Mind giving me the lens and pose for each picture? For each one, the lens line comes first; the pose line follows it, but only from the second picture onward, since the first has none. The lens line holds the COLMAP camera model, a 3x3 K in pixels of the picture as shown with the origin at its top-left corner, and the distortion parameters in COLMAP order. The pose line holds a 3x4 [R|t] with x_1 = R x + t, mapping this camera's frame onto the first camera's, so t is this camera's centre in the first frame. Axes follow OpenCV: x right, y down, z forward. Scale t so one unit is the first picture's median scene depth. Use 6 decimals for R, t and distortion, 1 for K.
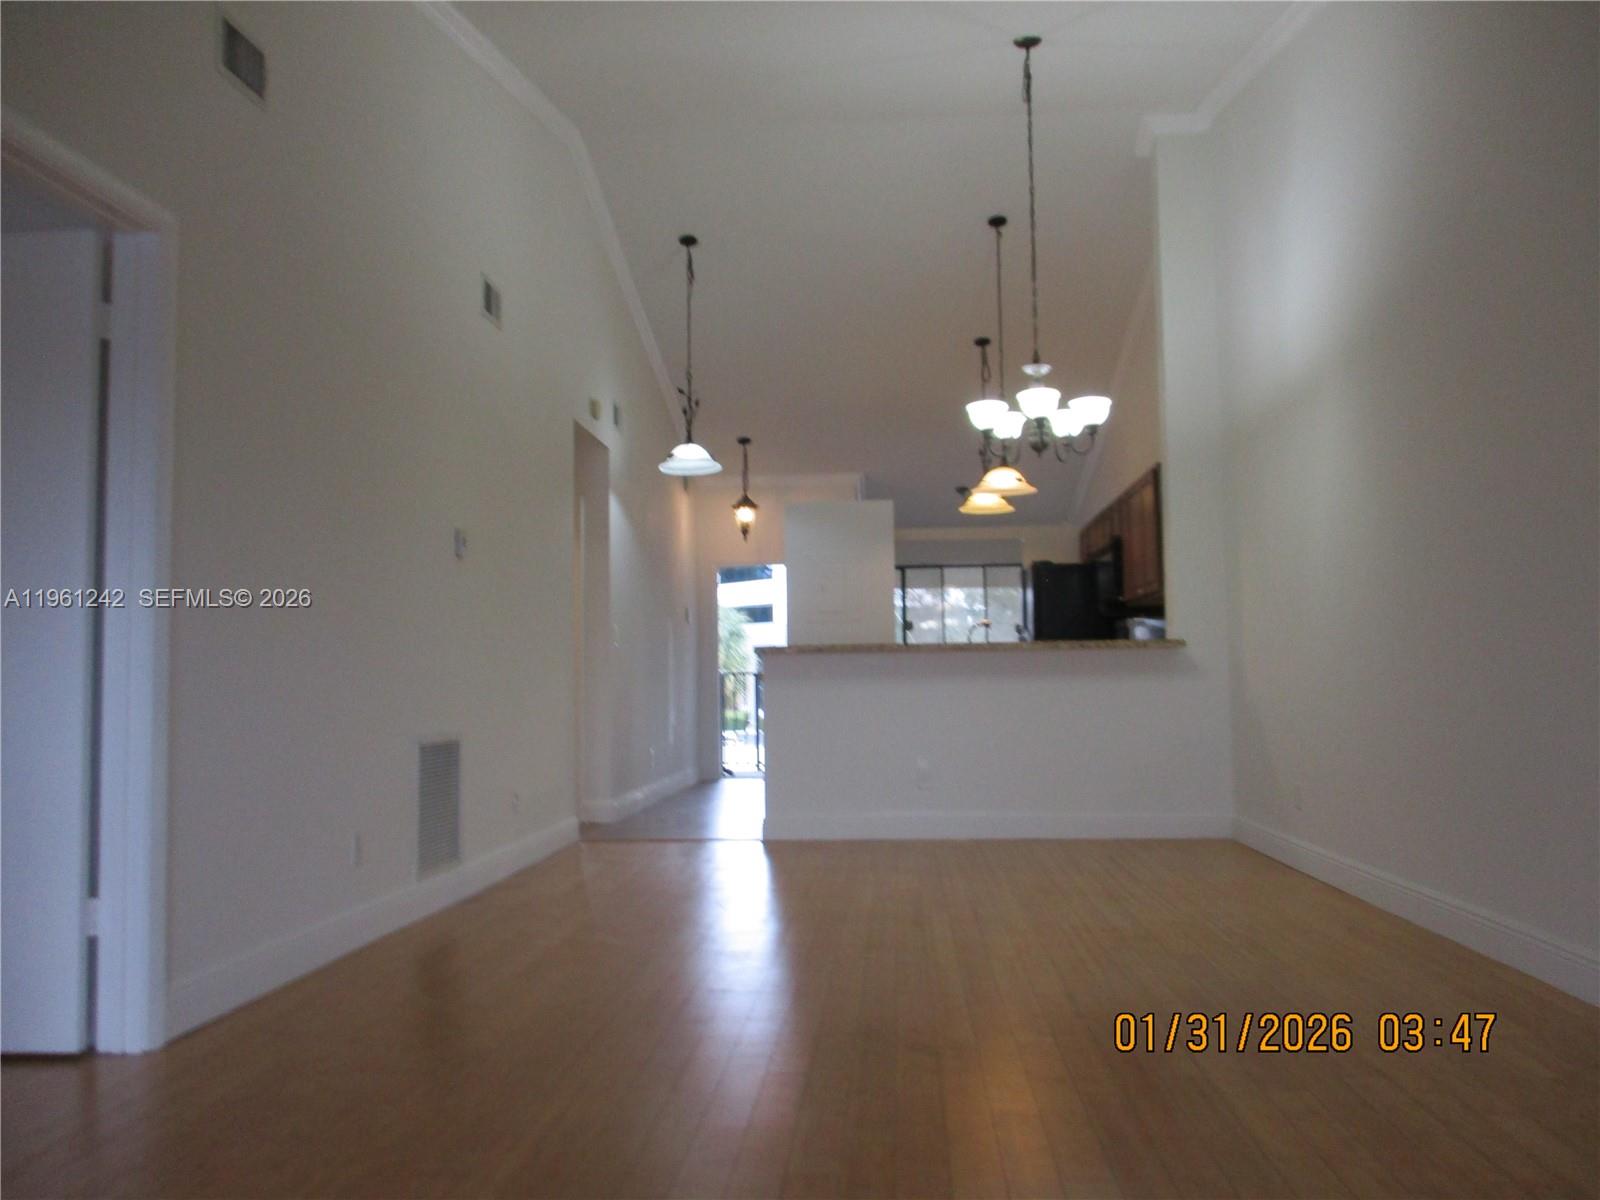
lens RADIAL K [[1335.6, 0, 801.4], [0, 1335.6, 569.5], [0, 0, 1]] dist [-0.028835, 0.008857]
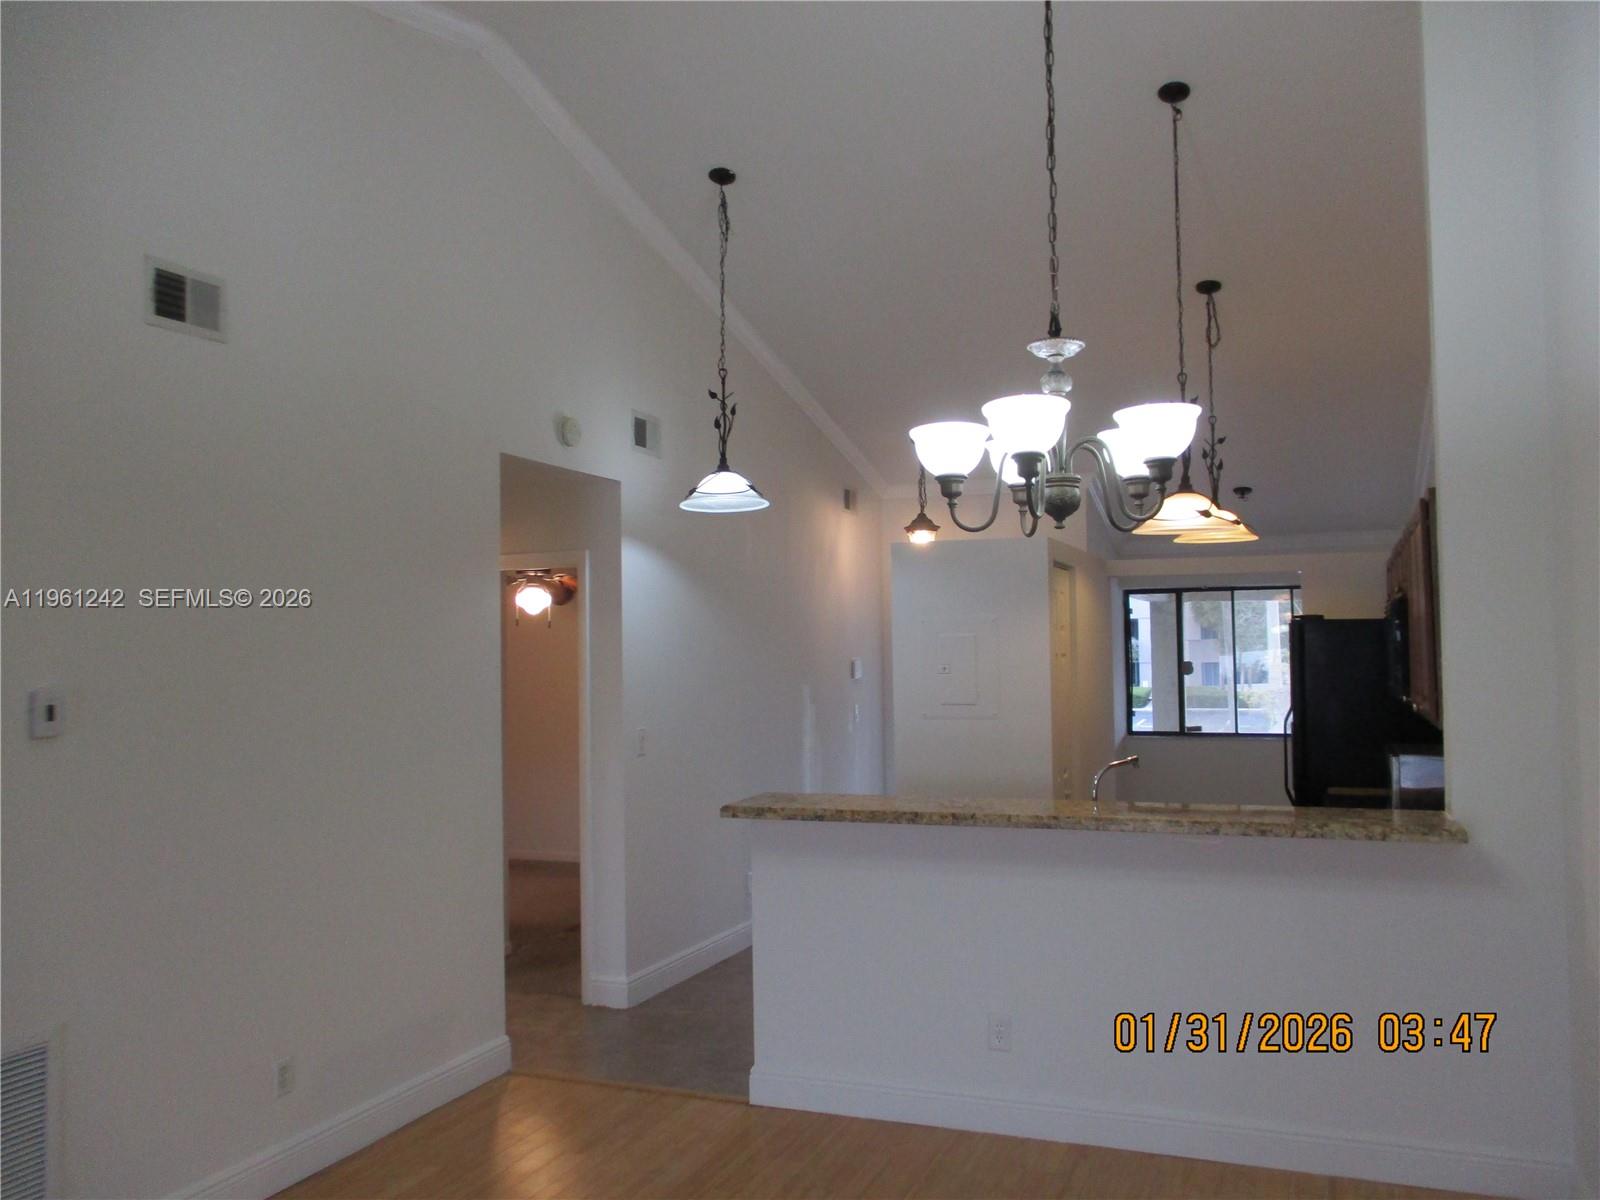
lens RADIAL K [[1335.6, 0, 801.4], [0, 1335.6, 569.5], [0, 0, 1]] dist [-0.028835, 0.008857]
pose [[0.951616, -0.016176, -0.306865, 0.166189], [0.024596, 0.999419, 0.023591, -0.058084], [0.306305, -0.029998, 0.951461, 0.350949]]
